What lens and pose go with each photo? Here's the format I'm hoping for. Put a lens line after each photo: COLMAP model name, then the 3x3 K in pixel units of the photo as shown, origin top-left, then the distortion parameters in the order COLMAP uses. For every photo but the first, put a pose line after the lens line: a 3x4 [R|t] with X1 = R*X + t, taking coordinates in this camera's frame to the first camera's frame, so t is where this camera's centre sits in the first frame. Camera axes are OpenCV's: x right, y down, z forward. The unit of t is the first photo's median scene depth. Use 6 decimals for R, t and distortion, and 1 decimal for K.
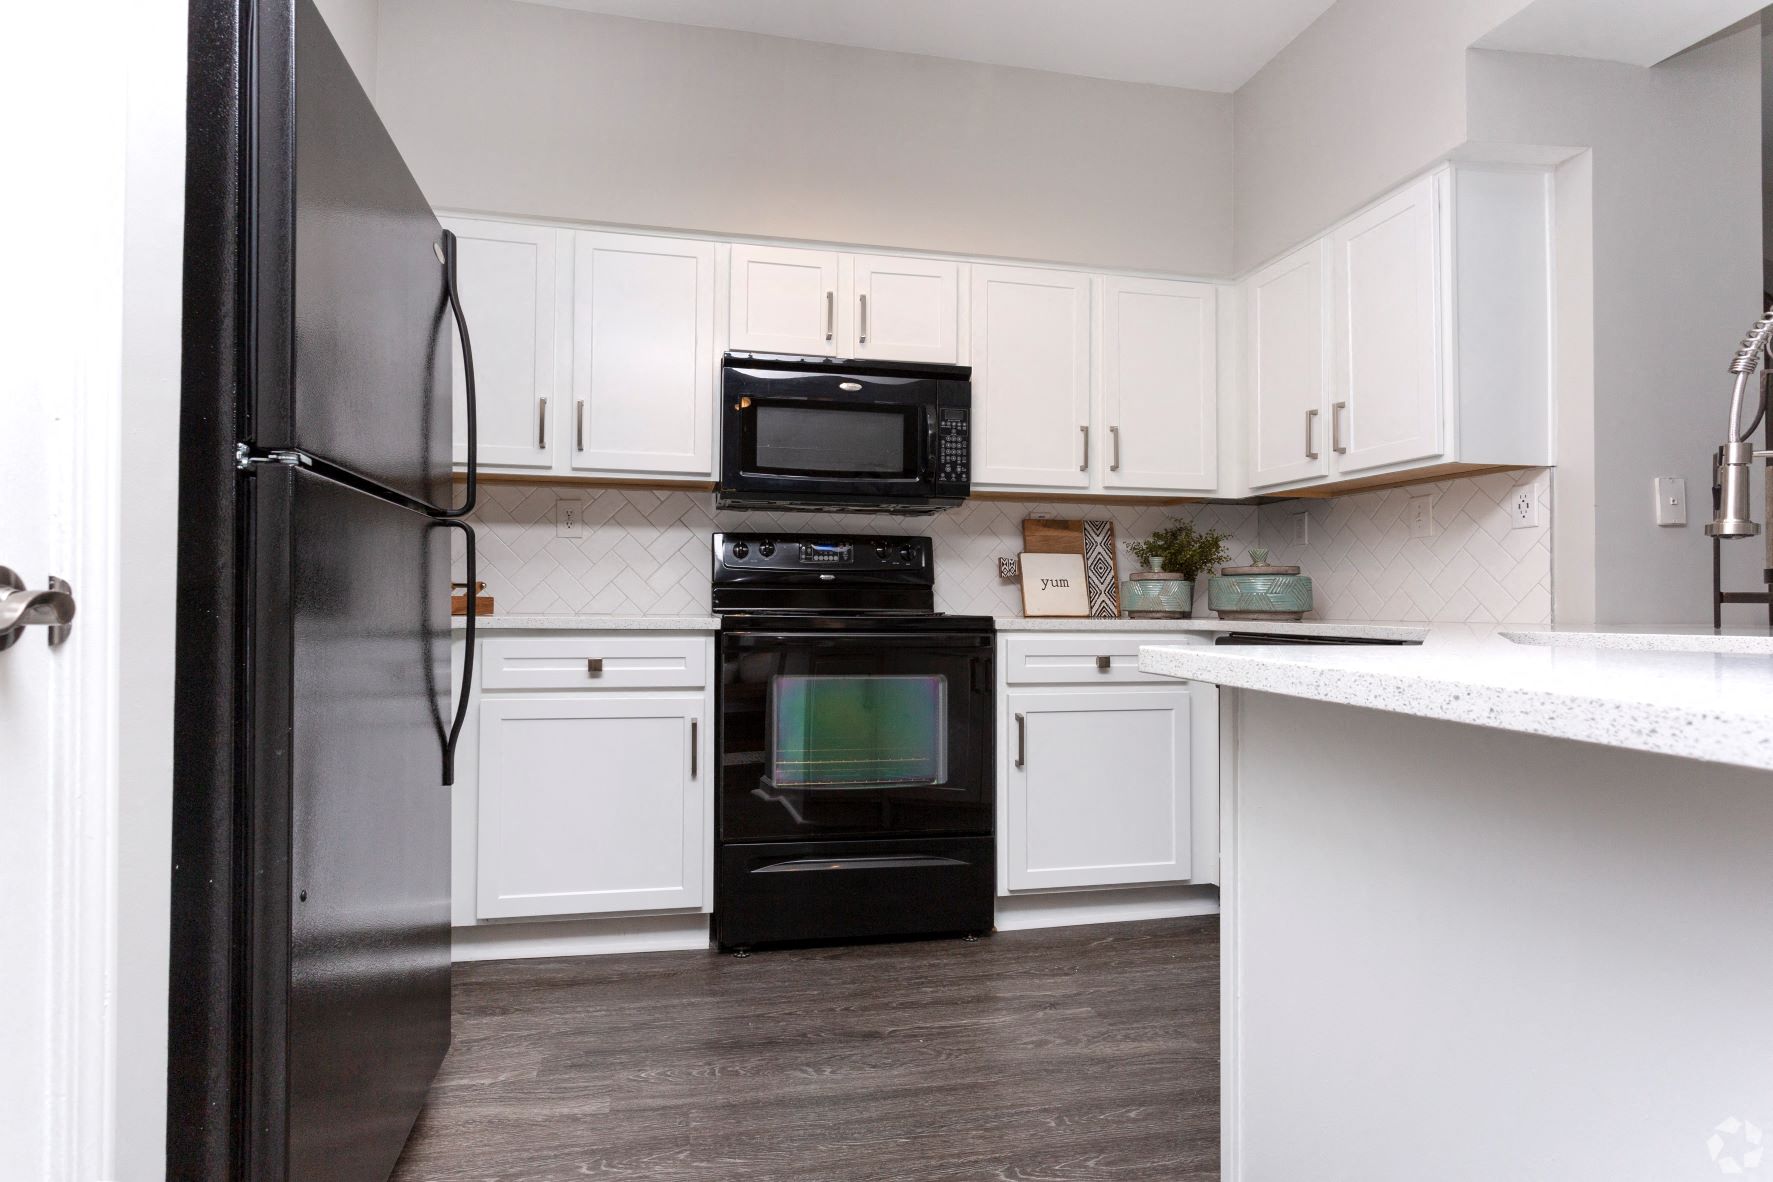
lens RADIAL K [[878.7, 0, 810.2], [0, 878.7, 595.5], [0, 0, 1]] dist [-0.005620, 0.000862]
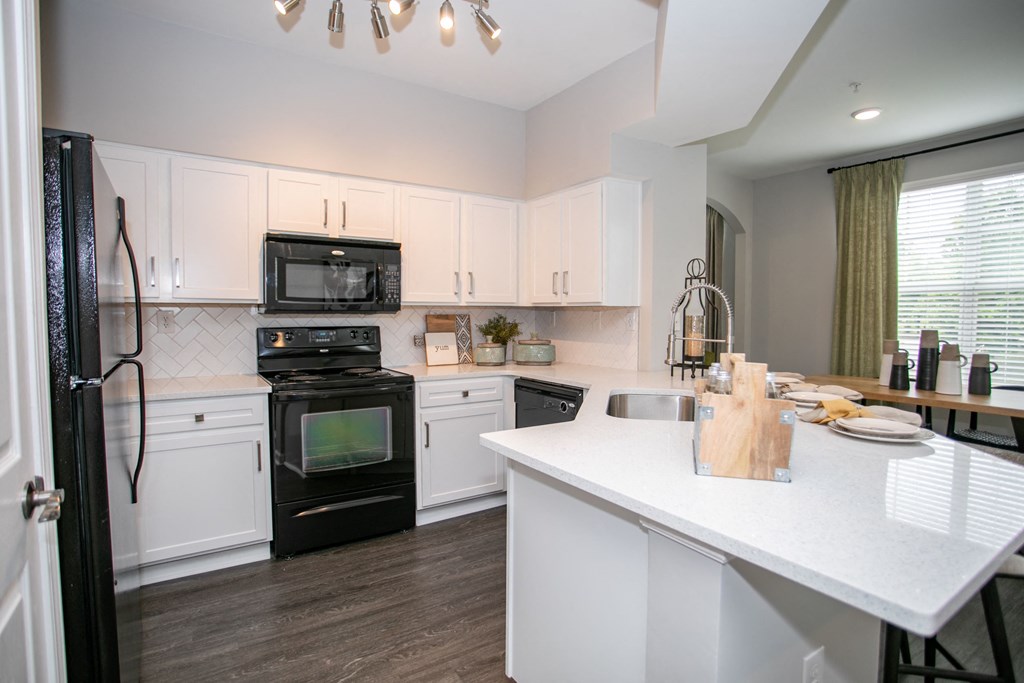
lens RADIAL K [[520.8, 0, 512.0], [0, 520.8, 341.5], [0, 0, 1]] dist [-0.064560, 0.029743]
pose [[0.915394, -0.014631, 0.402293, -0.064202], [-0.007014, 0.998608, 0.052280, -0.116722], [-0.402498, -0.050678, 0.914017, -0.180175]]
